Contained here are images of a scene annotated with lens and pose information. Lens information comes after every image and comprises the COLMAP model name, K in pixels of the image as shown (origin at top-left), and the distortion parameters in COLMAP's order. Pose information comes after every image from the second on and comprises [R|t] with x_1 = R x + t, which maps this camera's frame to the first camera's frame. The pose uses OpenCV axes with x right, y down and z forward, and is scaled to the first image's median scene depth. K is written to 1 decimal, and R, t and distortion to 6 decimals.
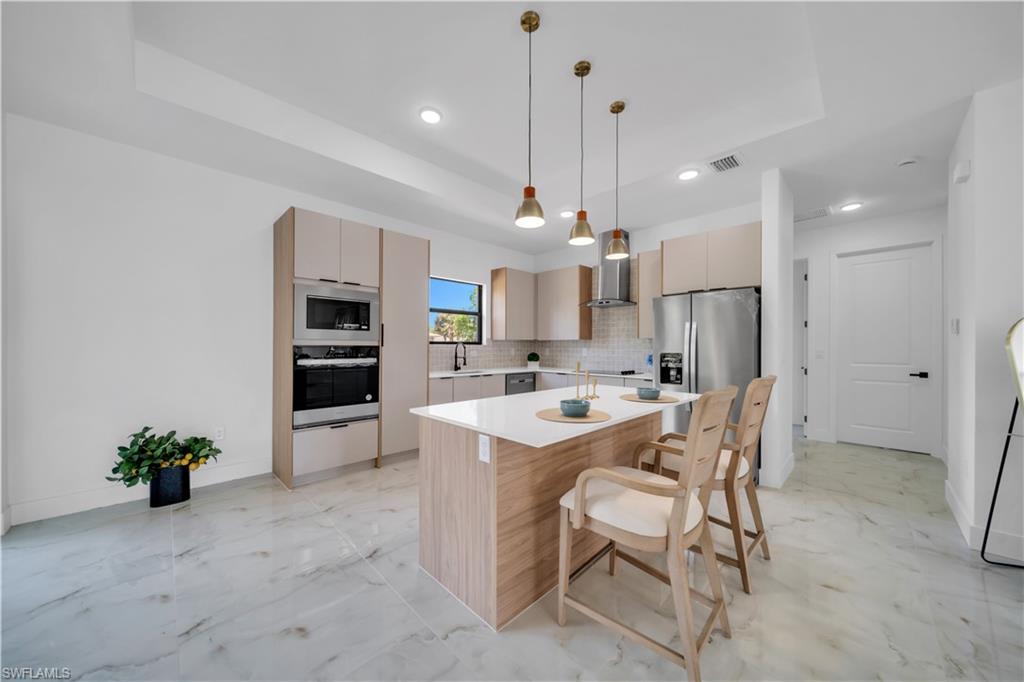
lens RADIAL K [[353.6, 0, 513.3], [0, 353.6, 345.6], [0, 0, 1]] dist [-0.005598, -0.000061]
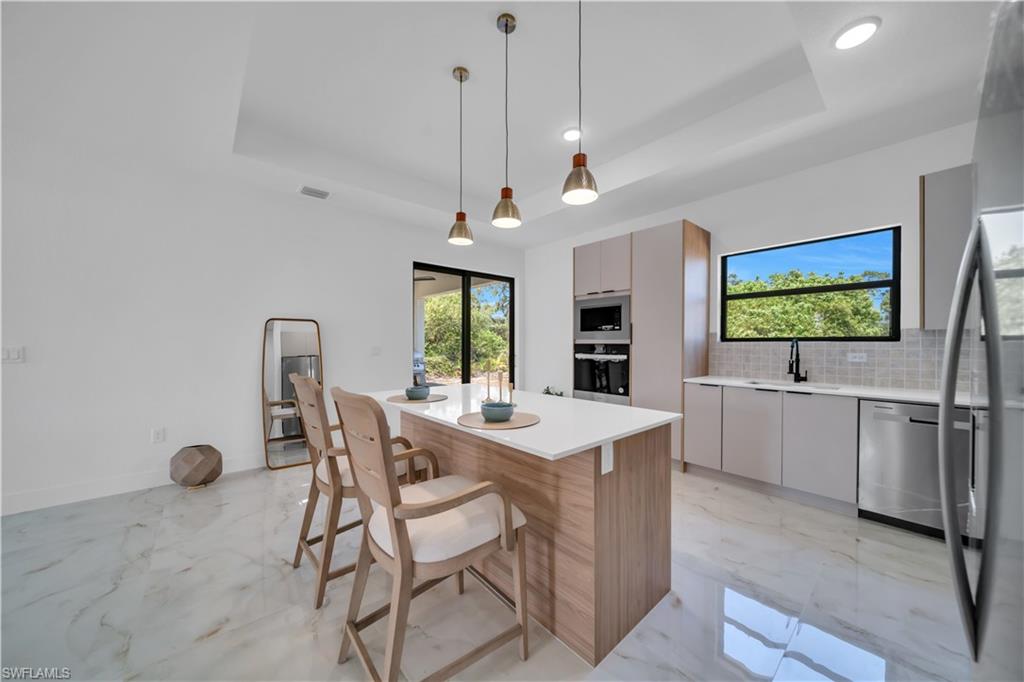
lens RADIAL K [[353.6, 0, 511.5], [0, 353.6, 345.1], [0, 0, 1]] dist [-0.005598, -0.000061]
pose [[-0.070245, 0.001001, -0.997529, 0.638928], [0.000689, 0.999999, 0.000955, 0.002663], [0.997530, -0.000620, -0.070245, 0.646355]]
